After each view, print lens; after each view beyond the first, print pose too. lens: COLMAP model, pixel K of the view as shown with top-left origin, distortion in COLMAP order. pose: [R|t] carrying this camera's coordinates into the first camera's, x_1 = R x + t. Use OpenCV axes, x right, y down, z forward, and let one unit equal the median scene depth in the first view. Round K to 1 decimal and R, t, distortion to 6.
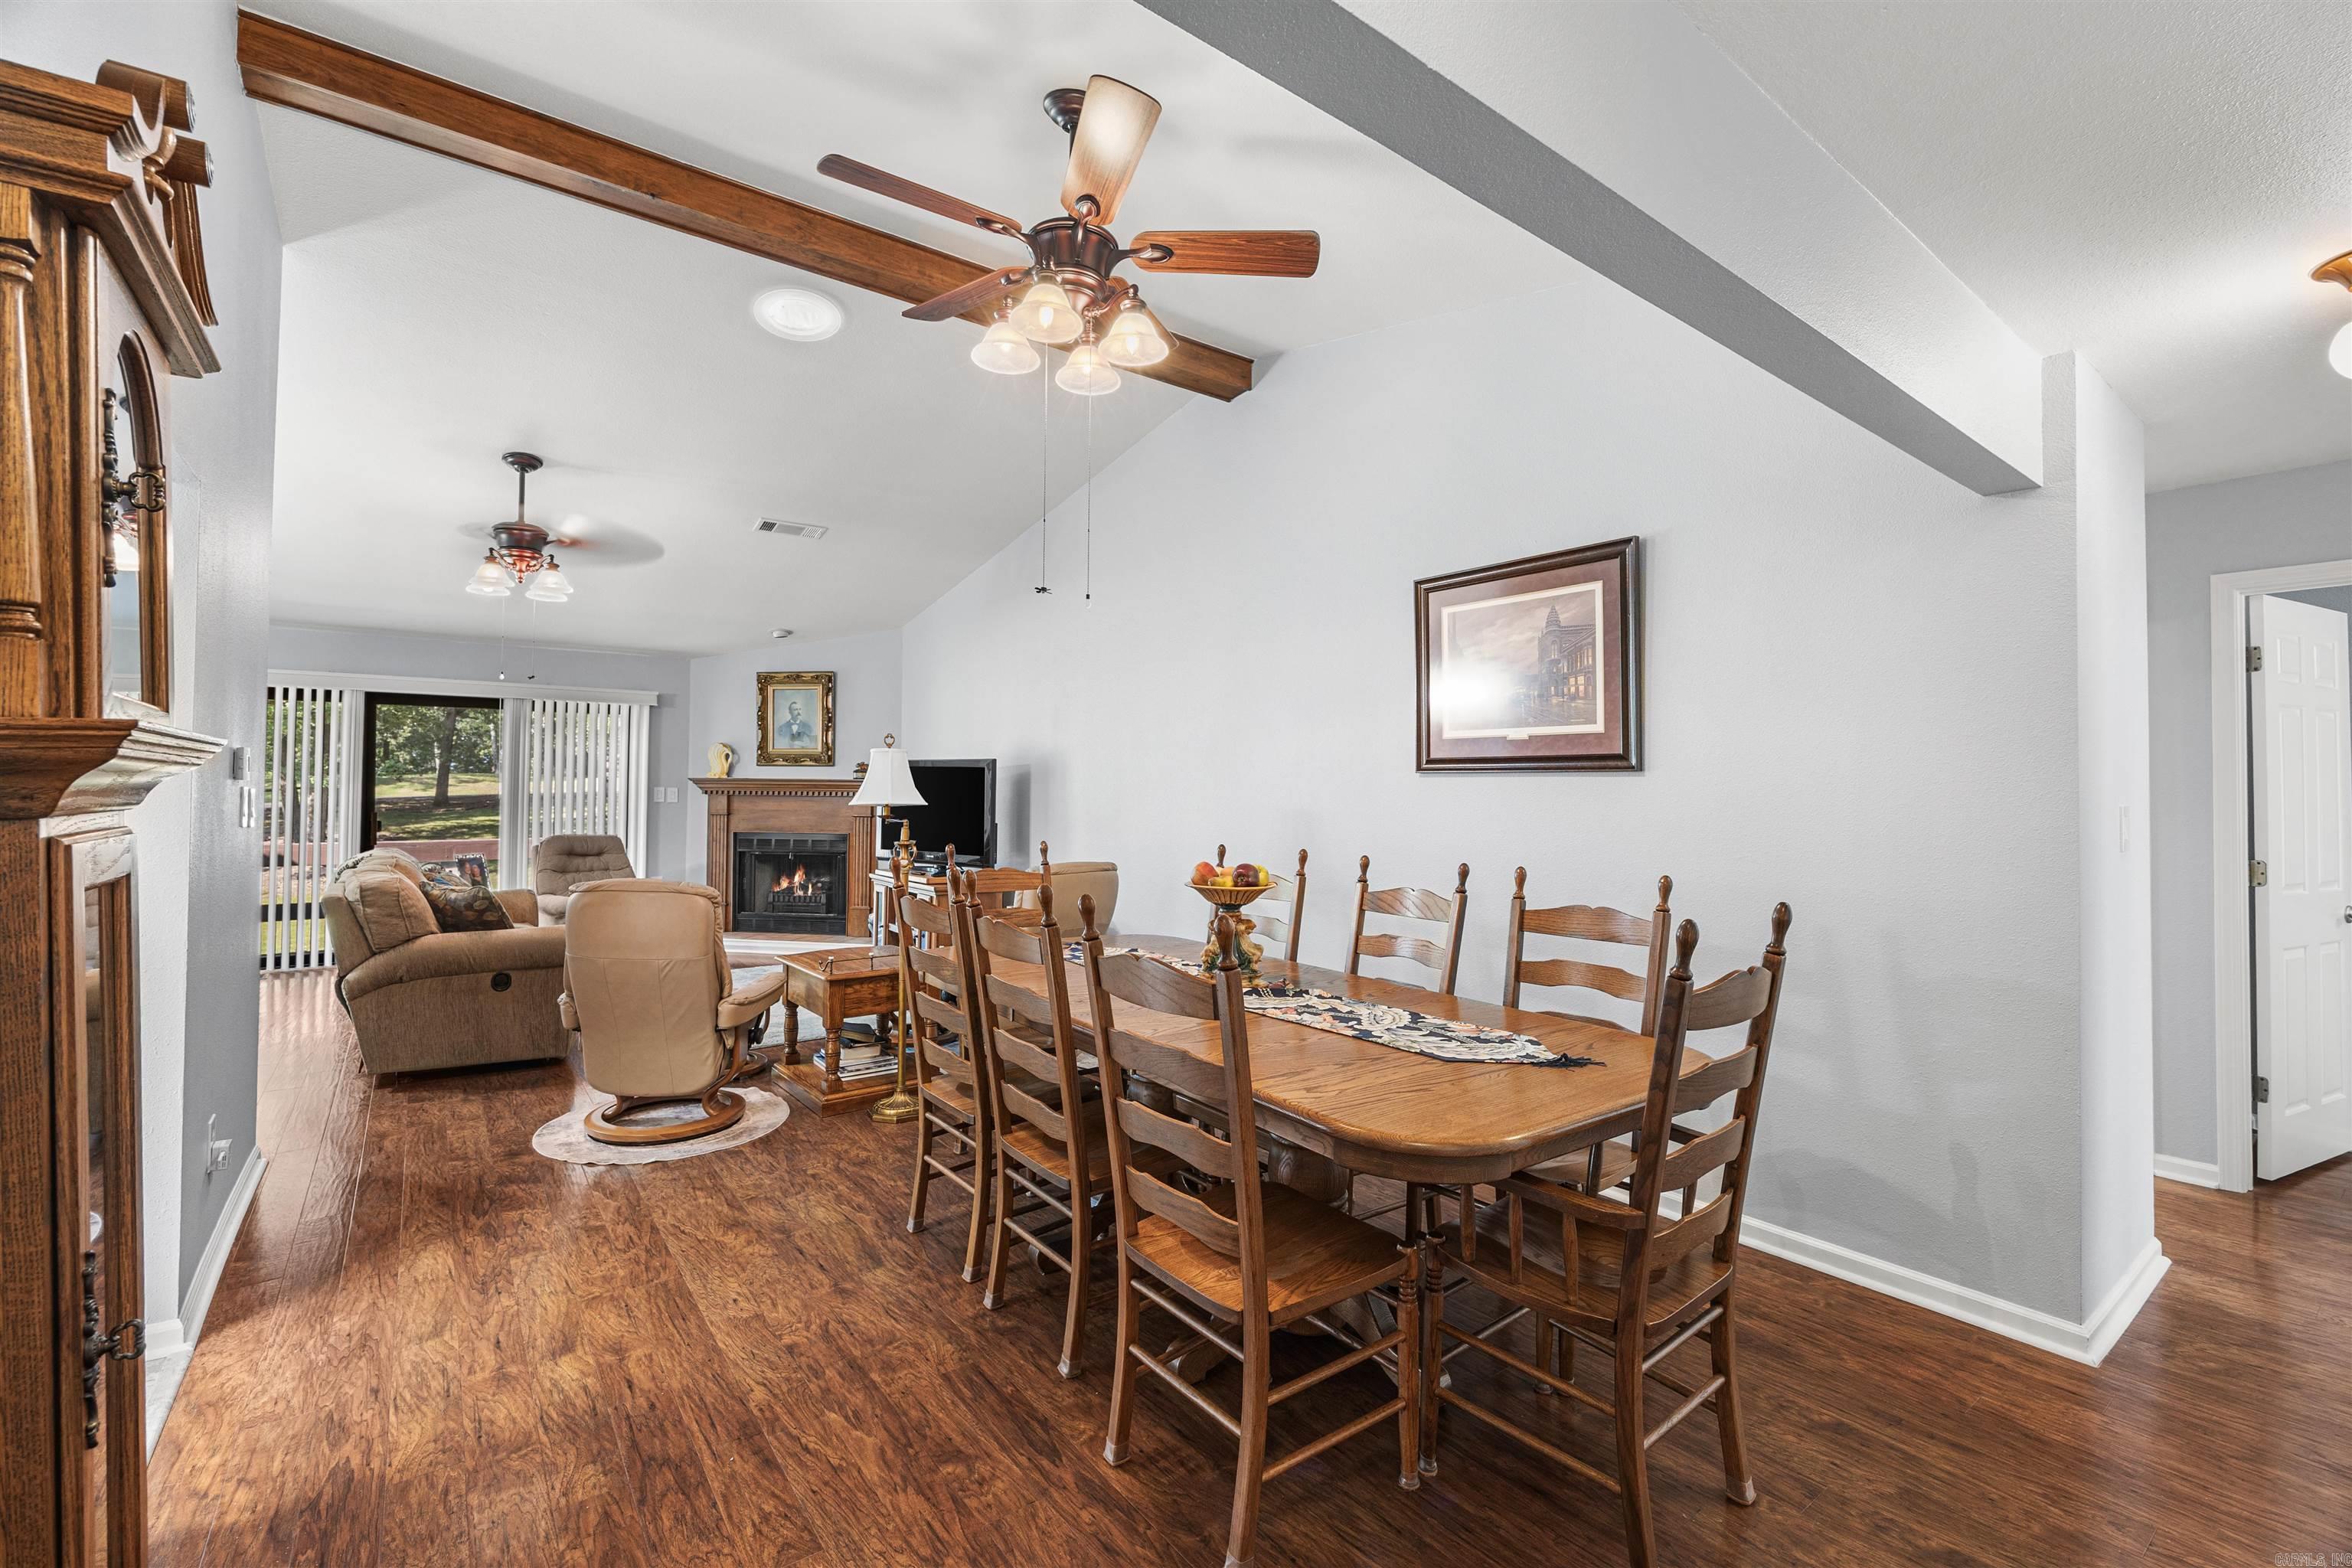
lens RADIAL K [[1001.8, 0, 1170.0], [0, 1001.8, 773.7], [0, 0, 1]] dist [0.002241, -0.002122]
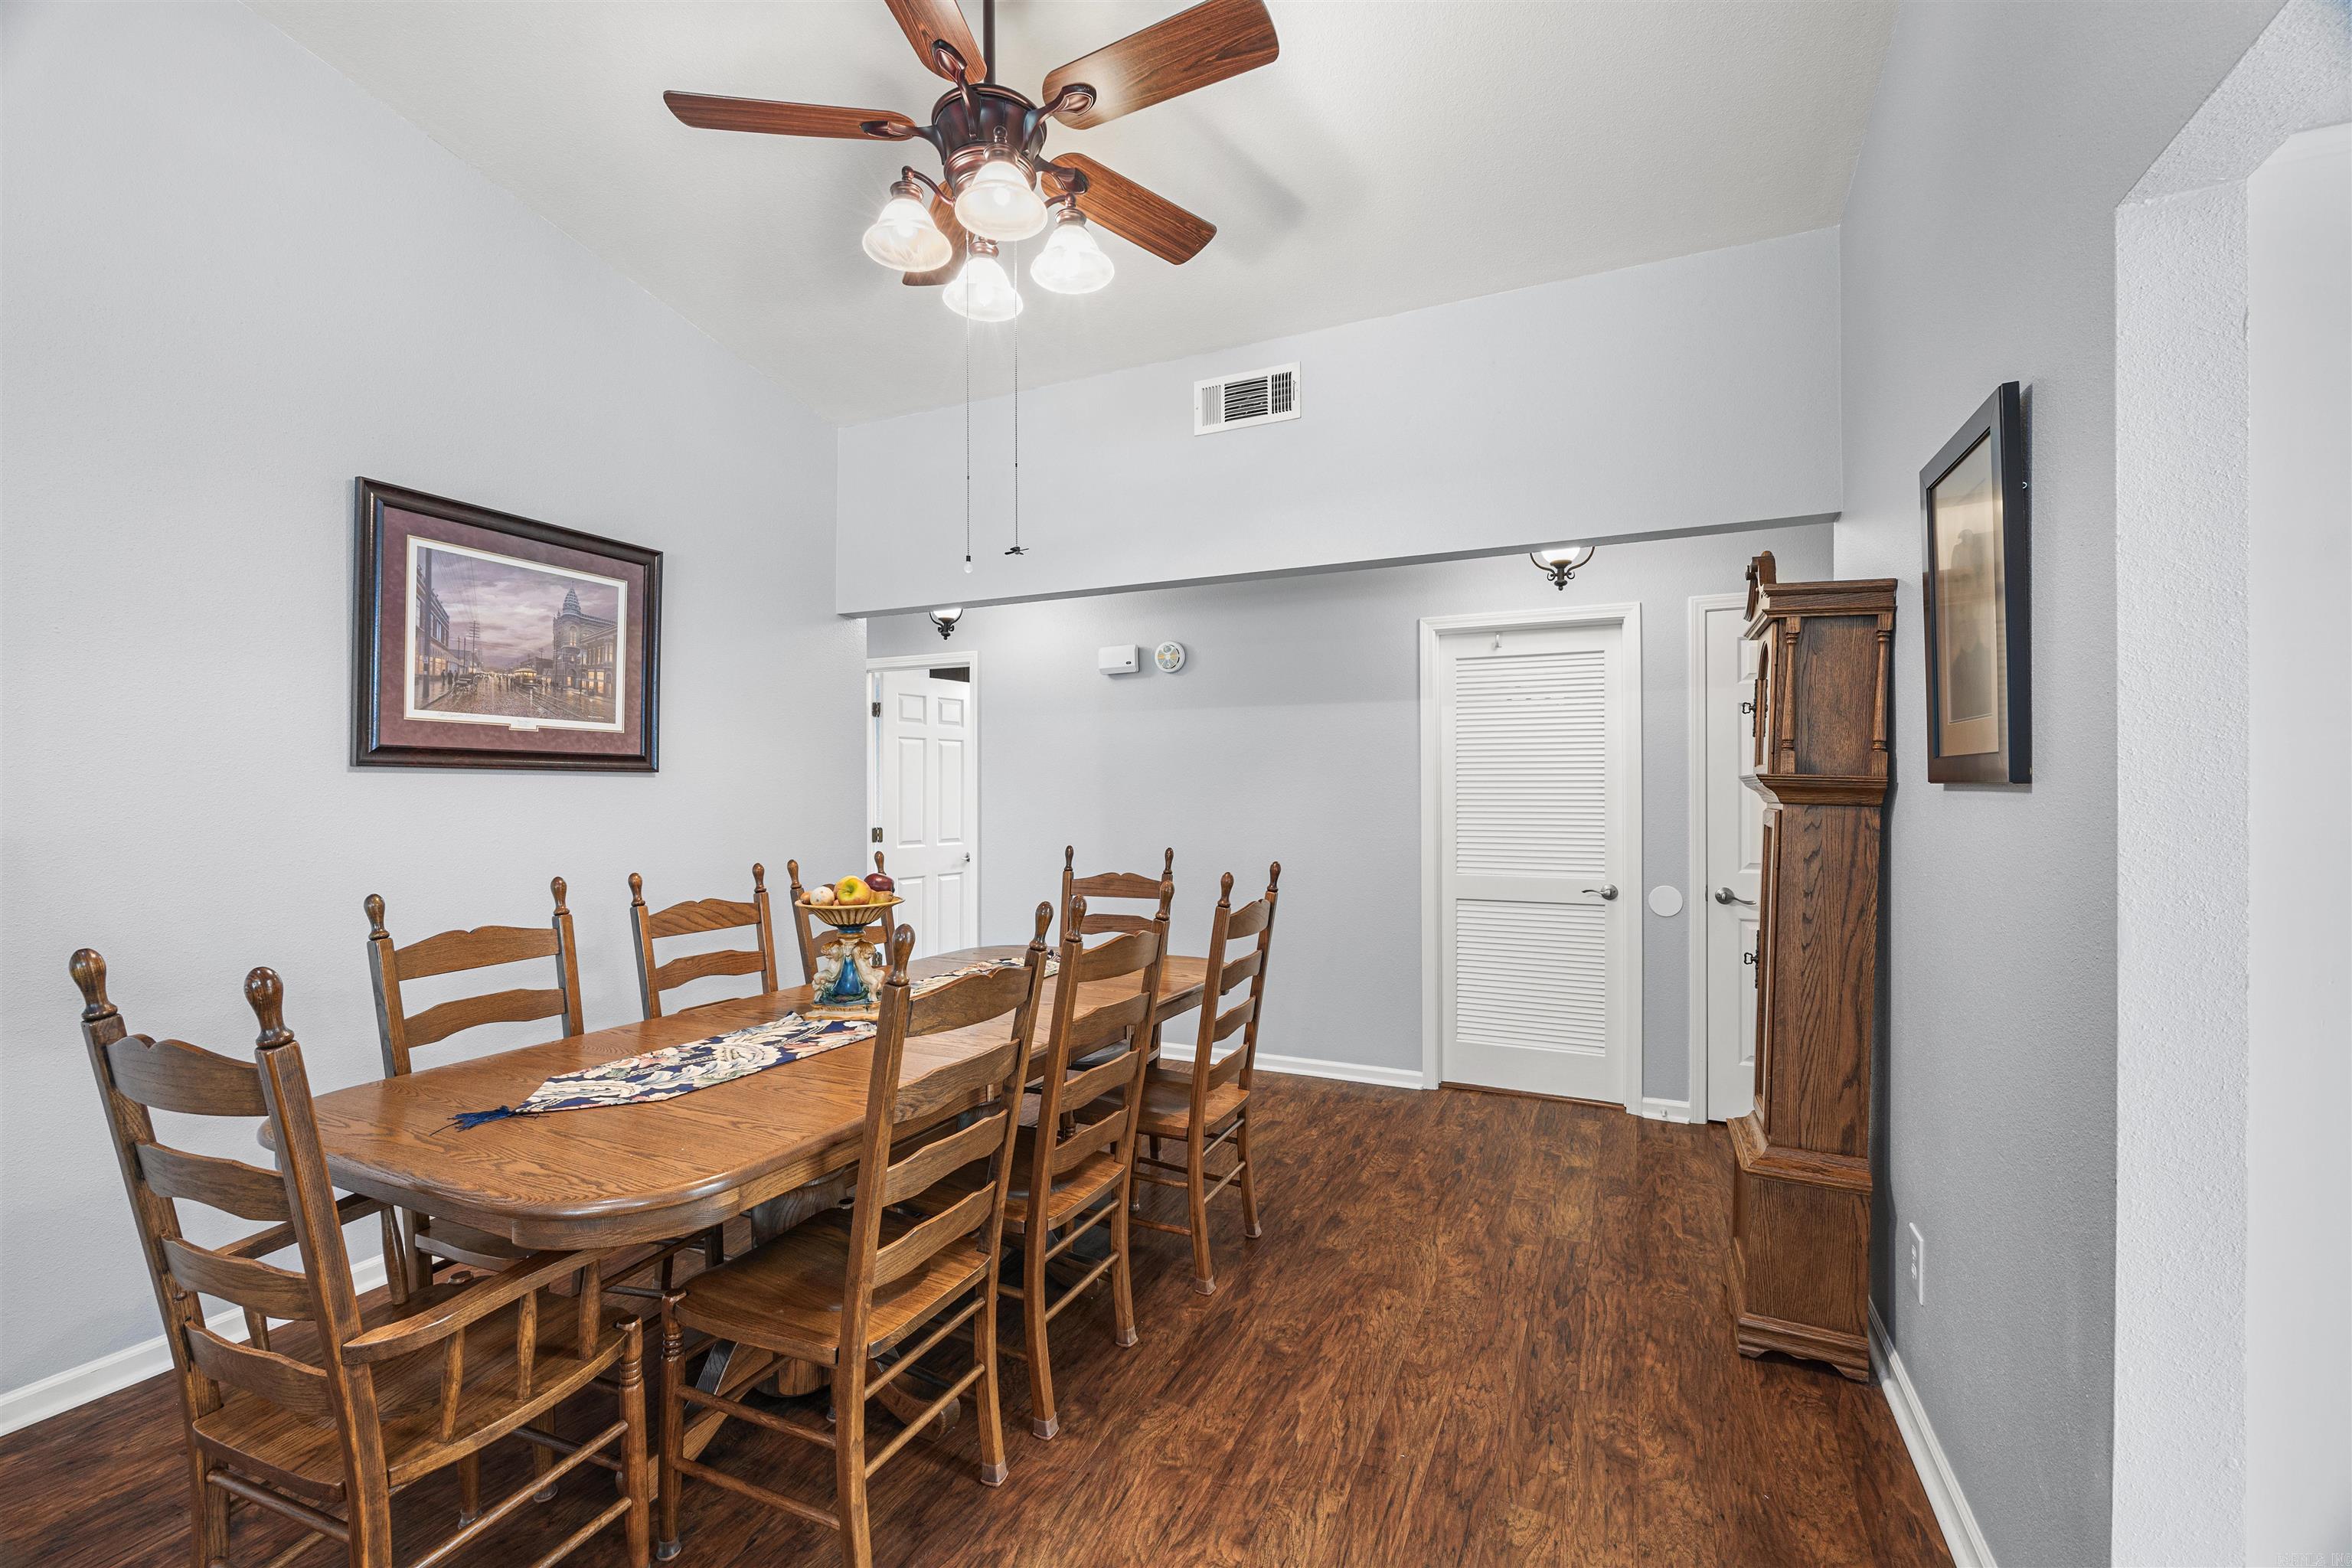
lens RADIAL K [[1001.8, 0, 1171.8], [0, 1001.8, 782.8], [0, 0, 1]] dist [0.002241, -0.002122]
pose [[-0.479284, 0.000437, 0.877660, -0.526867], [-0.015478, 0.999840, -0.008950, 0.007027], [-0.877523, -0.017874, -0.479201, 0.739030]]
